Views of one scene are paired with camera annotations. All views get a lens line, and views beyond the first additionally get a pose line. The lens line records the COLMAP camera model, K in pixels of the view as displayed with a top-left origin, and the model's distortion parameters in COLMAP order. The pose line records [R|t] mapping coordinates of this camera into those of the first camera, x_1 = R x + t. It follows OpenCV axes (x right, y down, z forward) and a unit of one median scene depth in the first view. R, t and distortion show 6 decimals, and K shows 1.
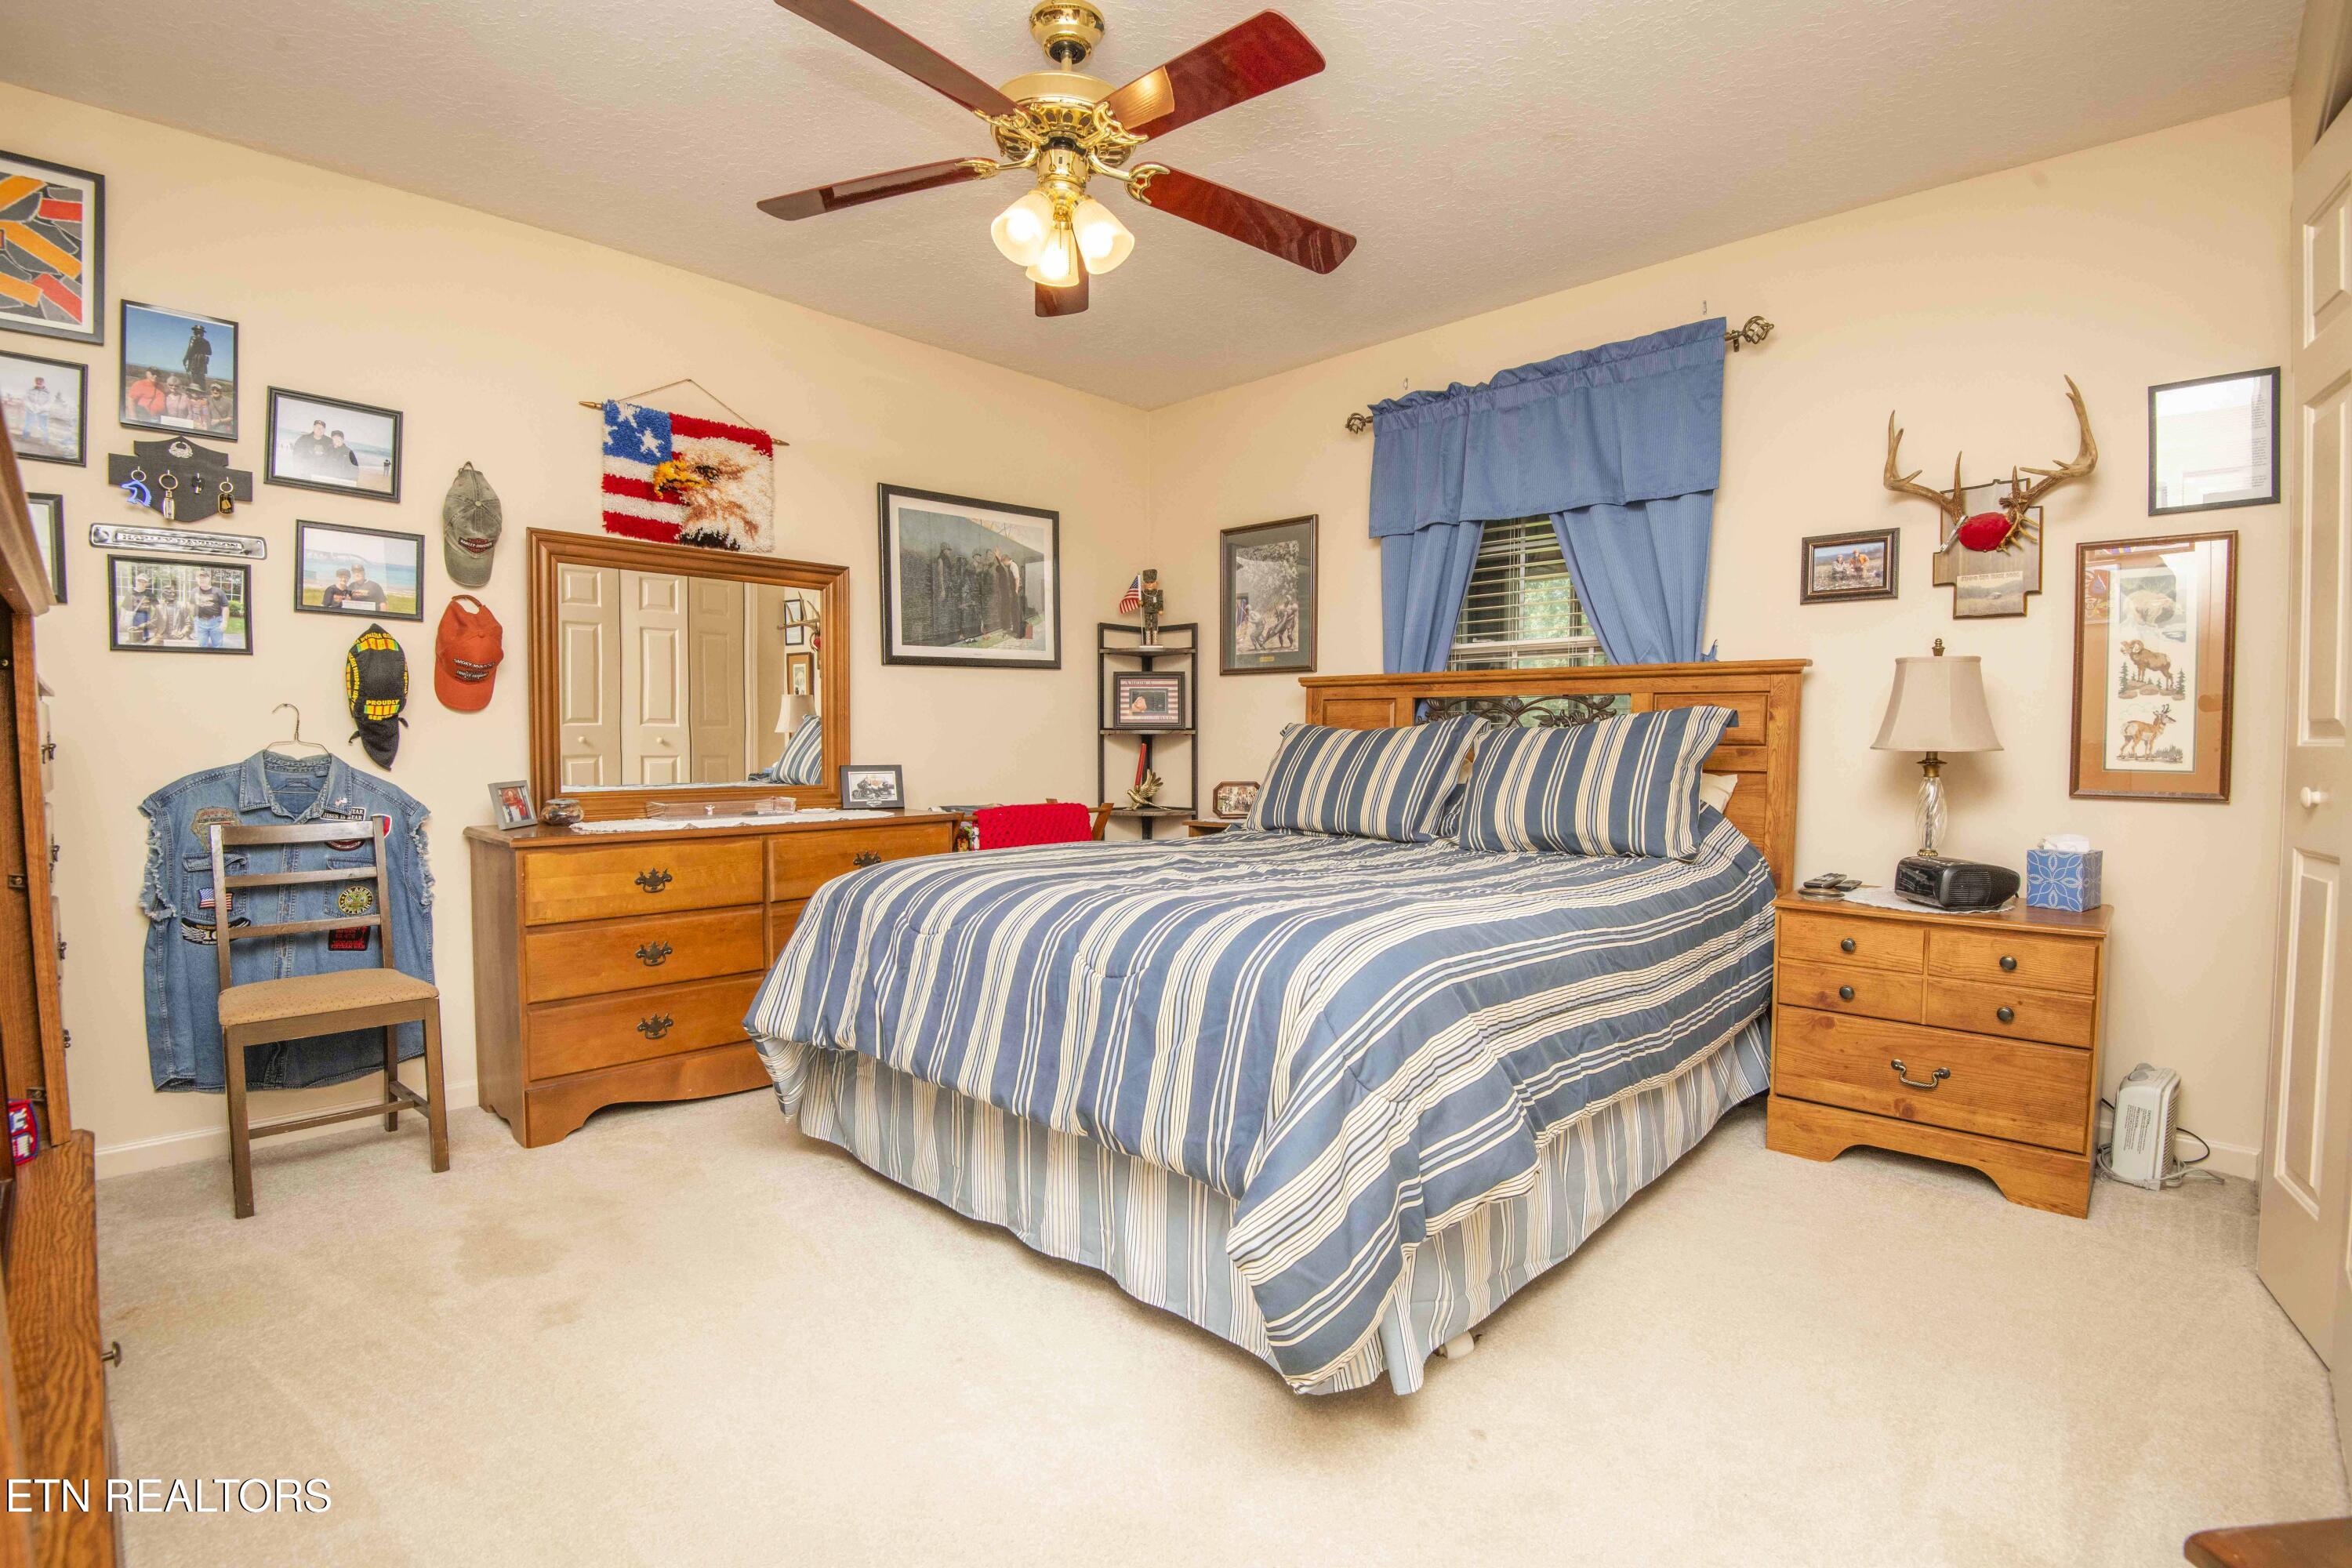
lens RADIAL K [[1065.3, 0, 1175.3], [0, 1065.3, 781.6], [0, 0, 1]] dist [-0.035755, -0.001362]
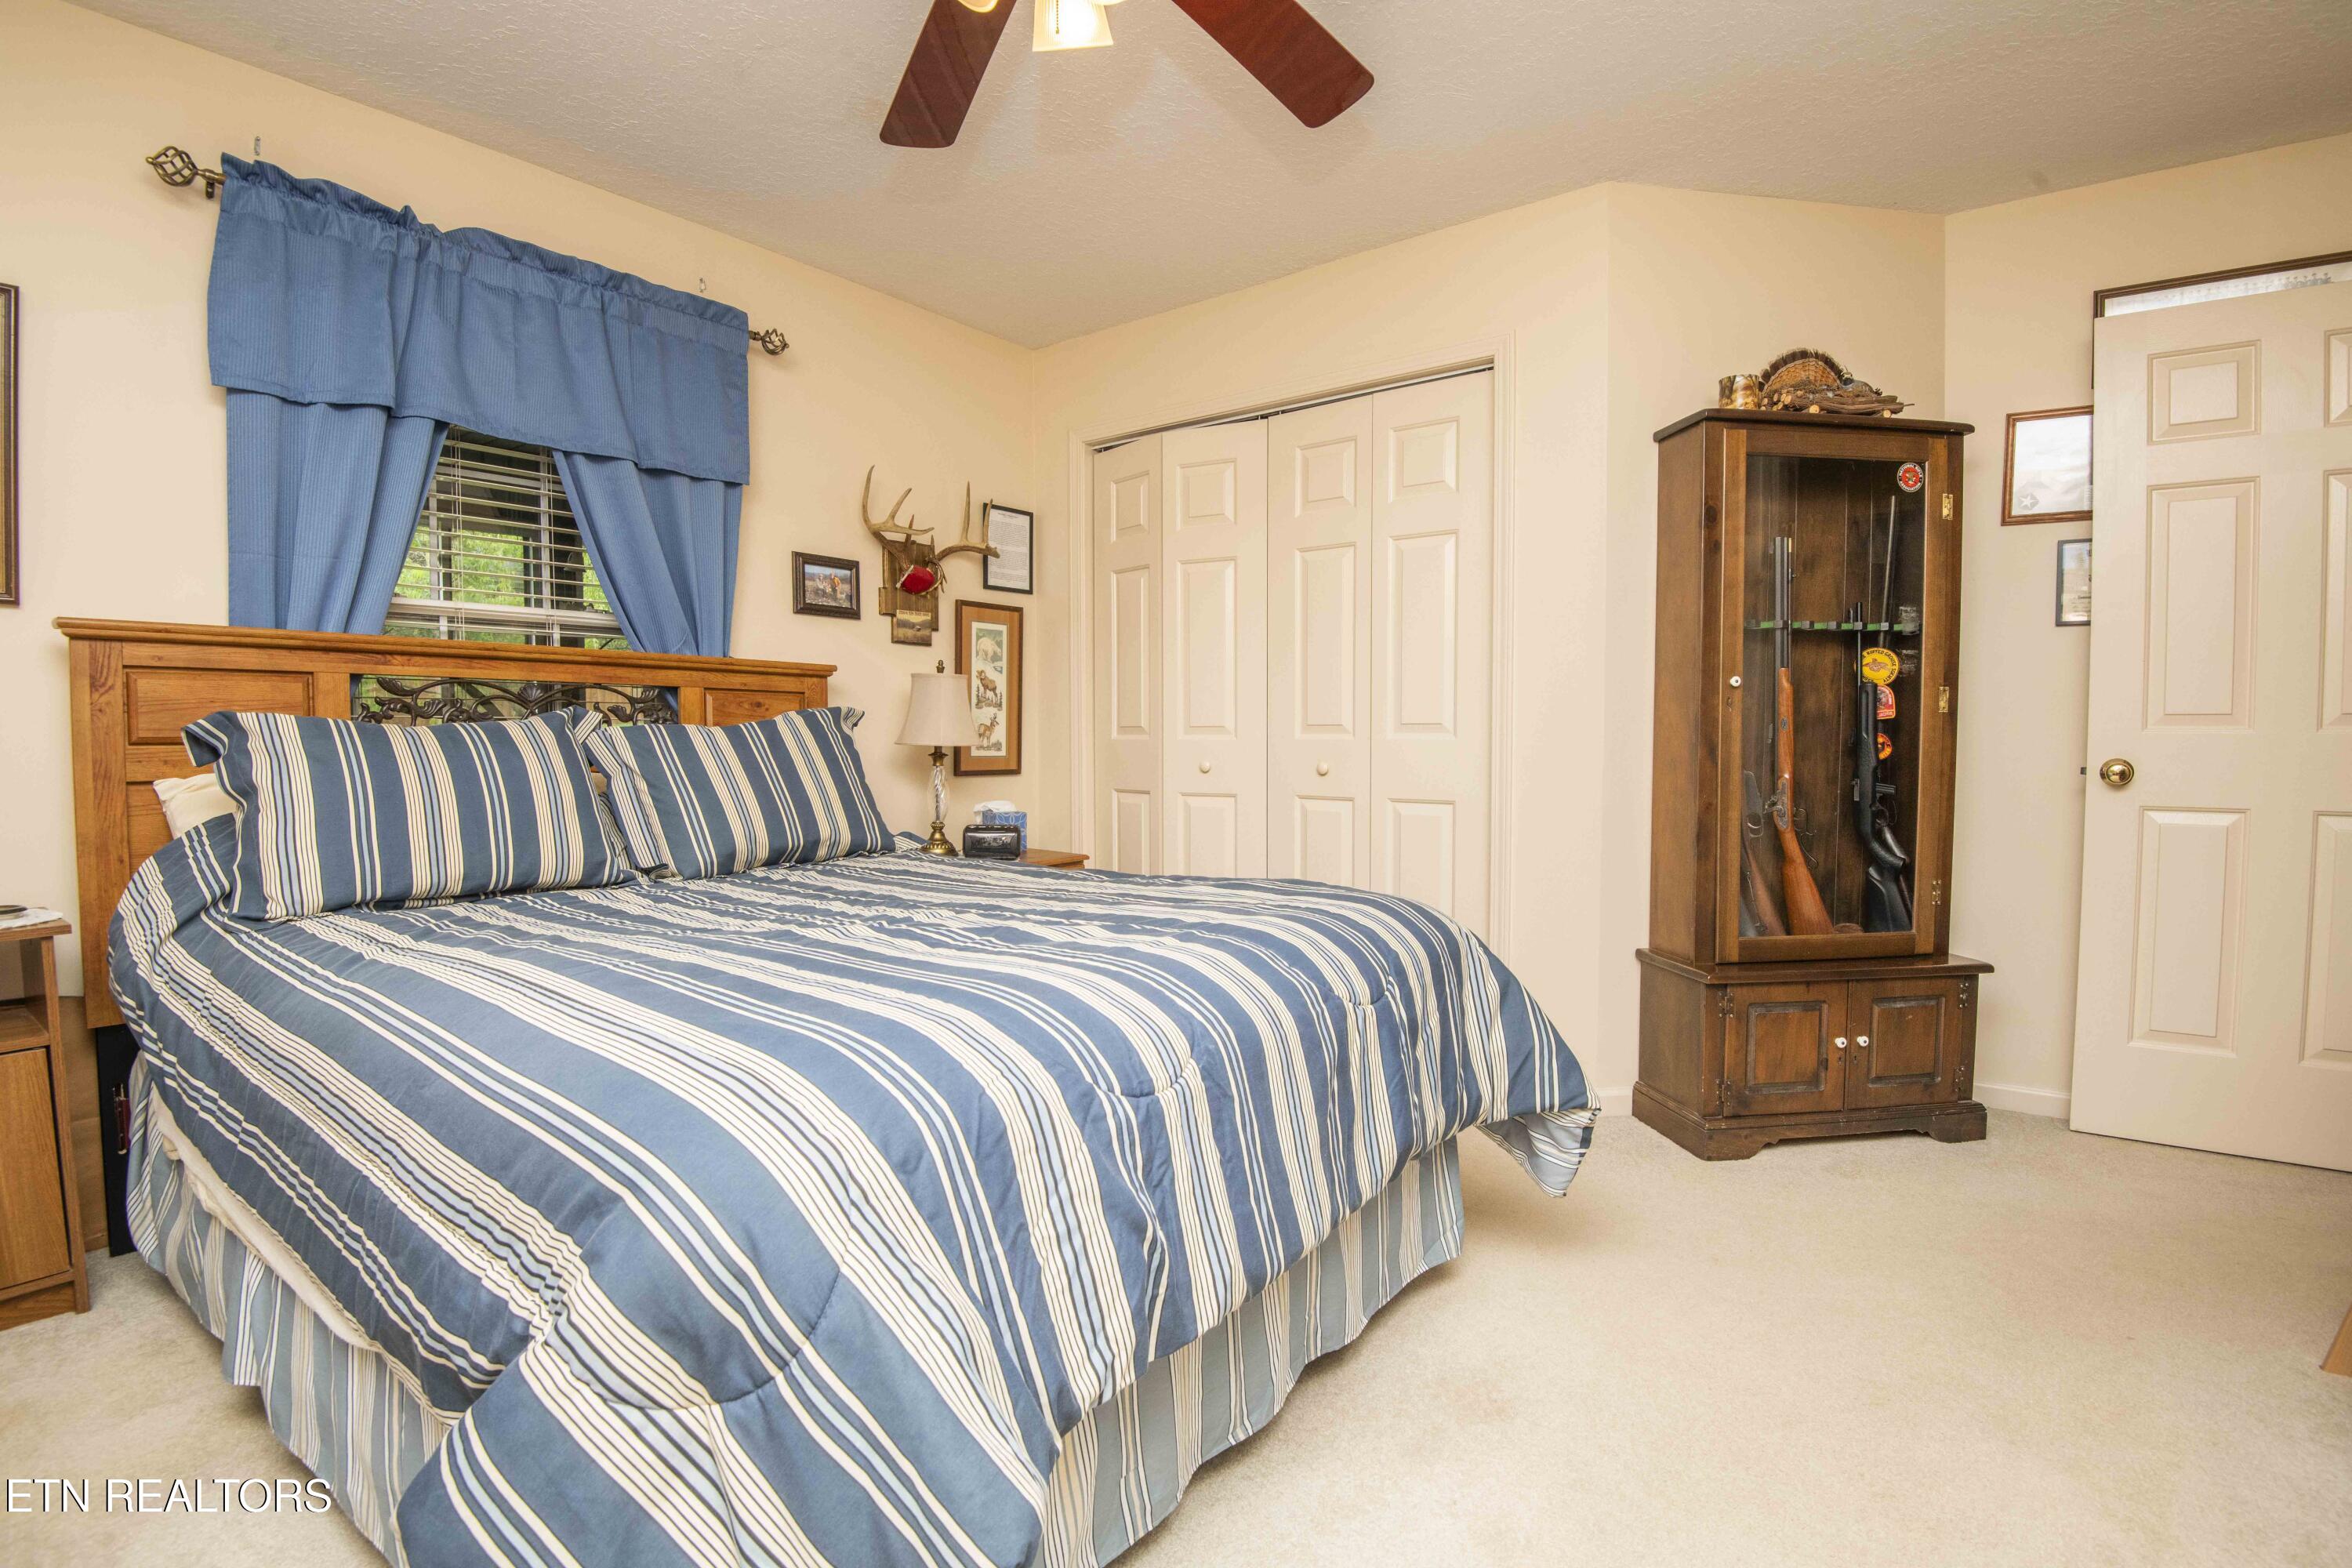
lens RADIAL K [[1065.3, 0, 1176.9], [0, 1065.3, 795.6], [0, 0, 1]] dist [-0.035755, -0.001362]
pose [[-0.078948, -0.059415, 0.995107, -0.532281], [0.037395, 0.997343, 0.062515, -0.033574], [-0.996177, 0.042148, -0.076517, 0.691956]]
